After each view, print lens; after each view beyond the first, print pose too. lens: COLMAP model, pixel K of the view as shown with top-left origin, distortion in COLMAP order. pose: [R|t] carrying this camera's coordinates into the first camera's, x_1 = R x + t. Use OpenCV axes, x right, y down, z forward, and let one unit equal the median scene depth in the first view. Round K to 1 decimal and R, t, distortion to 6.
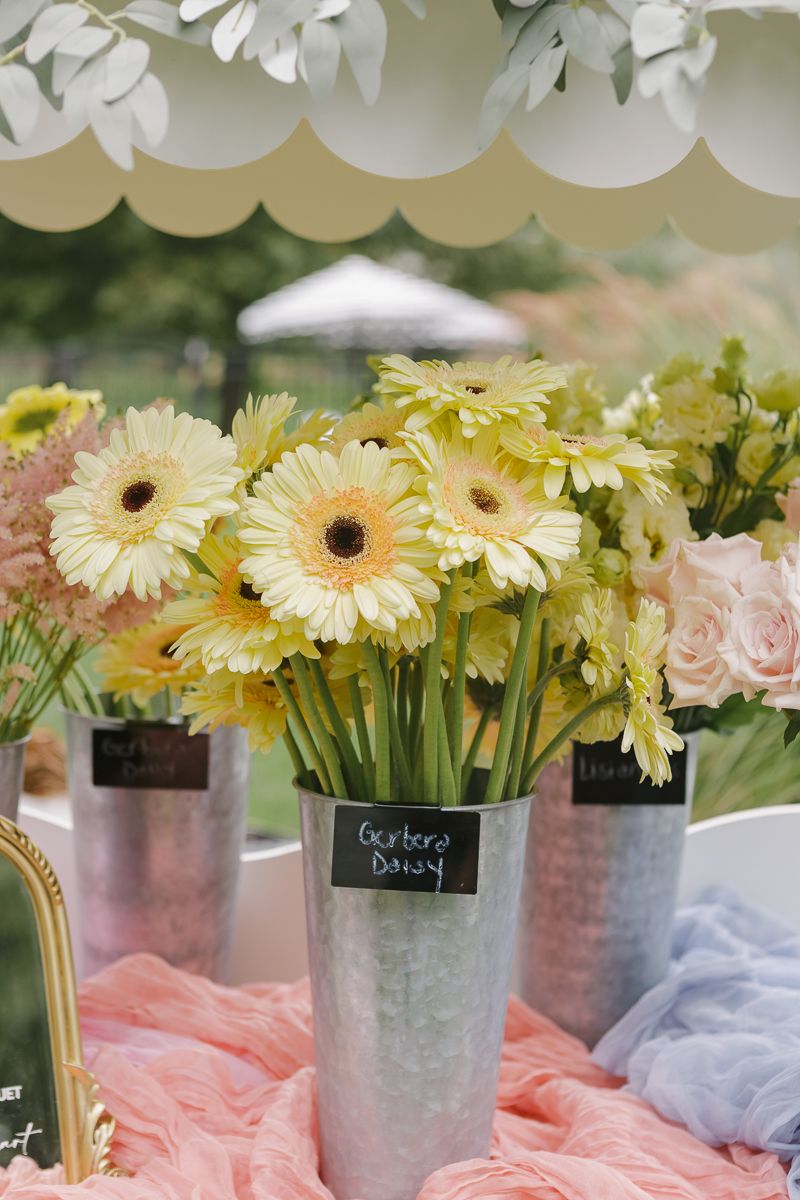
lens RADIAL K [[2091.5, 0, 400.8], [0, 2091.5, 600.6], [0, 0, 1]] dist [-0.171376, 0.000000]
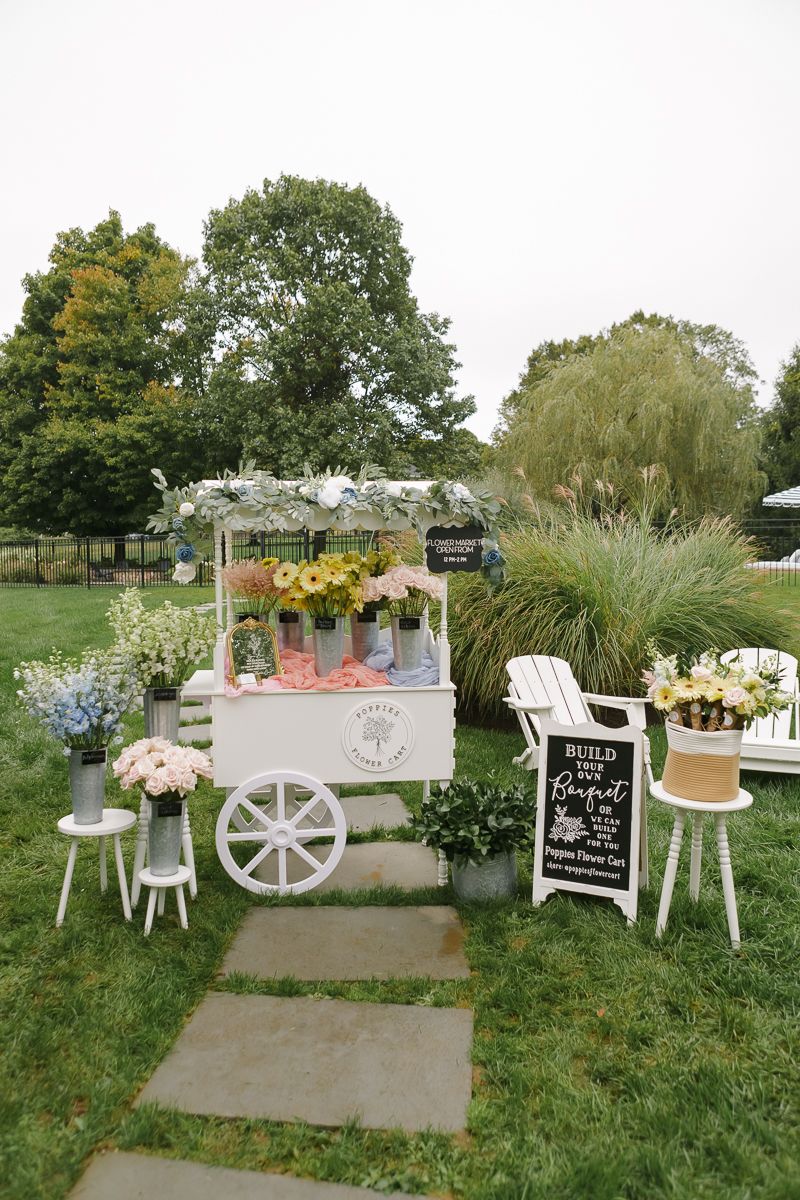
lens RADIAL K [[841.8, 0, 397.8], [0, 841.8, 595.0], [0, 0, 1]] dist [-0.001575, -0.000035]
pose [[0.999193, -0.039837, 0.005190, 0.244439], [0.039970, 0.998783, -0.028881, 0.119720], [-0.004033, 0.029065, 0.999569, -1.905376]]
